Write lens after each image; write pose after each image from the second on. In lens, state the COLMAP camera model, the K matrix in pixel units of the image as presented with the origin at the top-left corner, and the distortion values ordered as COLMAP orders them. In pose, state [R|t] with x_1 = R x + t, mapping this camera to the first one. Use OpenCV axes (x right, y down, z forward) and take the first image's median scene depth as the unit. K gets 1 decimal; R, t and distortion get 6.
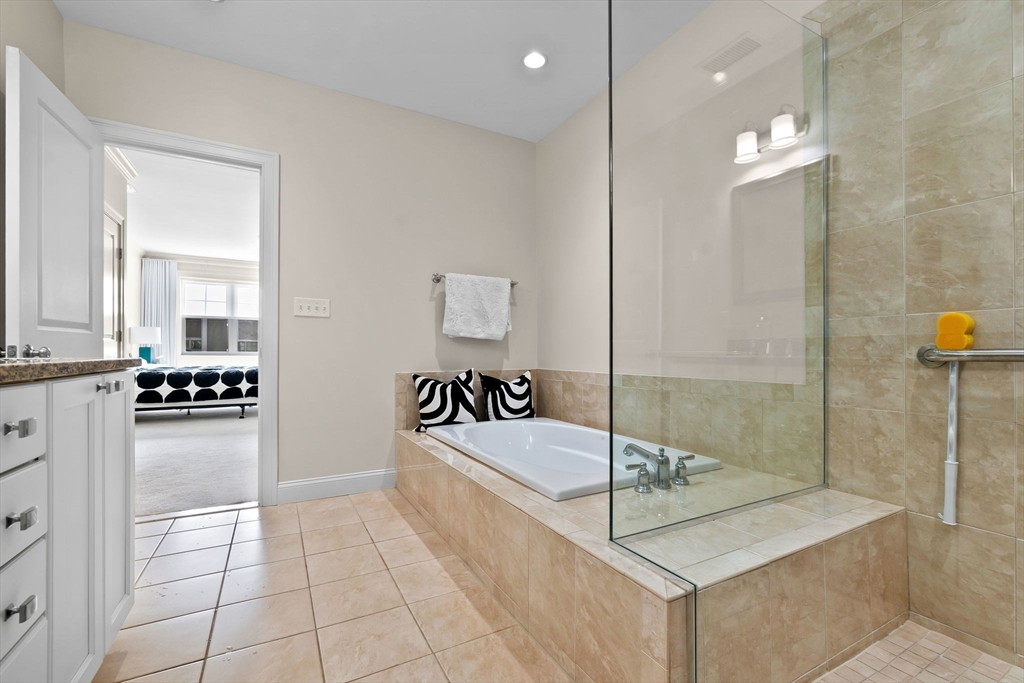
lens RADIAL K [[448.7, 0, 509.0], [0, 448.7, 350.4], [0, 0, 1]] dist [-0.003911, 0.000045]
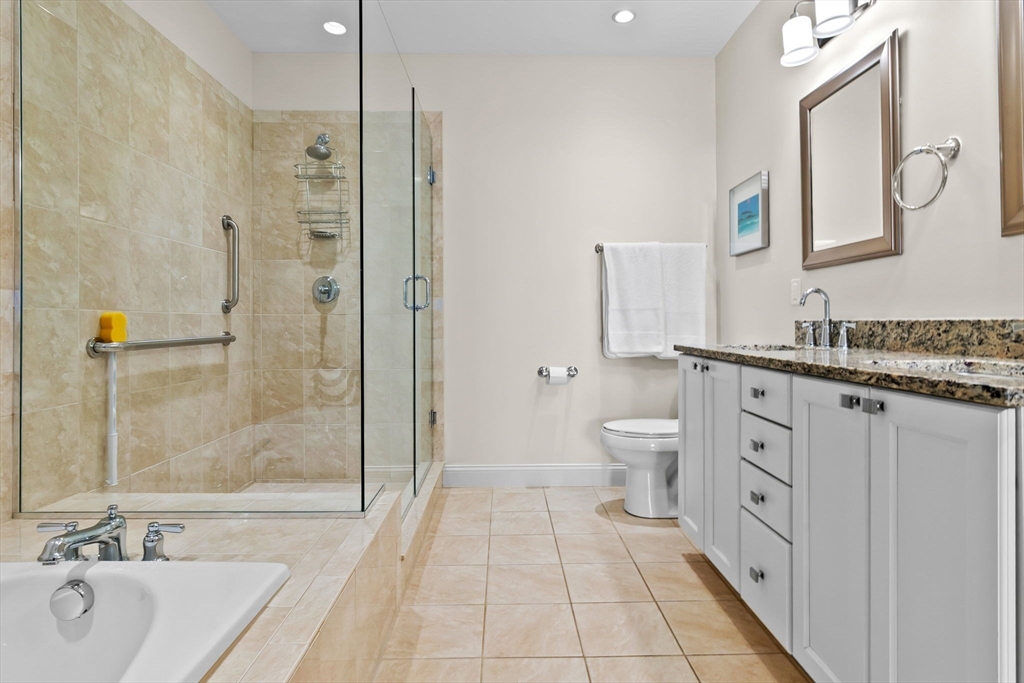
lens RADIAL K [[532.7, 0, 503.1], [0, 532.7, 323.9], [0, 0, 1]] dist [-0.008559, 0.001959]
pose [[-0.882081, 0.008942, 0.471014, -0.571490], [0.007283, 0.999959, -0.005345, -0.031951], [-0.471042, -0.001284, -0.882110, 1.599581]]
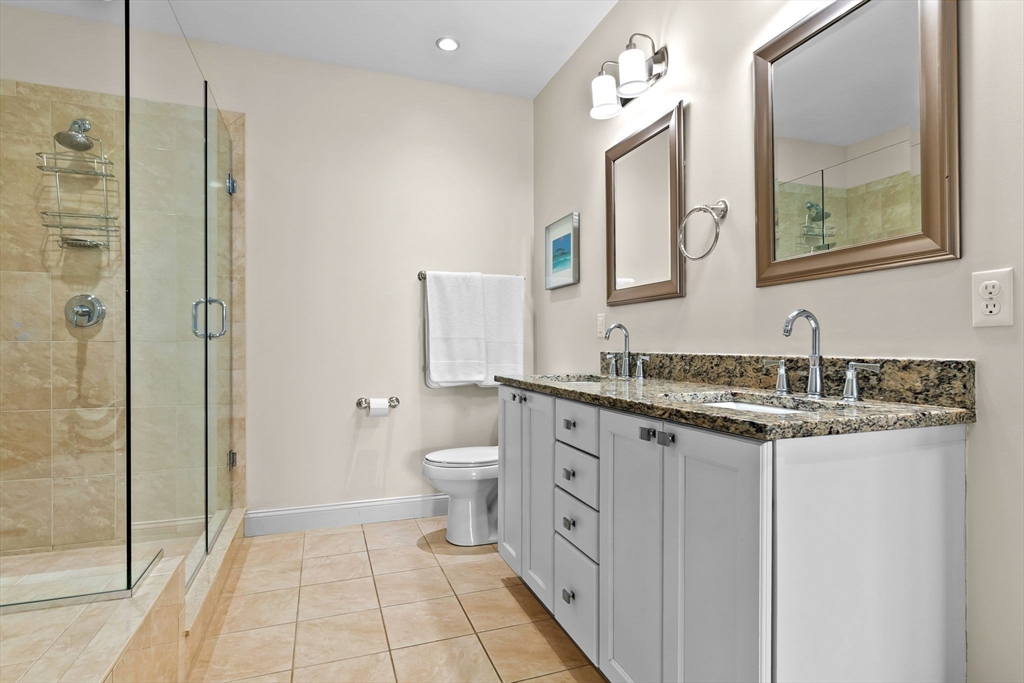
lens RADIAL K [[532.7, 0, 510.6], [0, 532.7, 340.6], [0, 0, 1]] dist [-0.008559, 0.001959]
pose [[-0.988609, 0.006276, 0.150374, -0.565847], [0.004412, 0.999909, -0.012726, -0.053429], [-0.150440, -0.011918, -0.988547, 1.559157]]
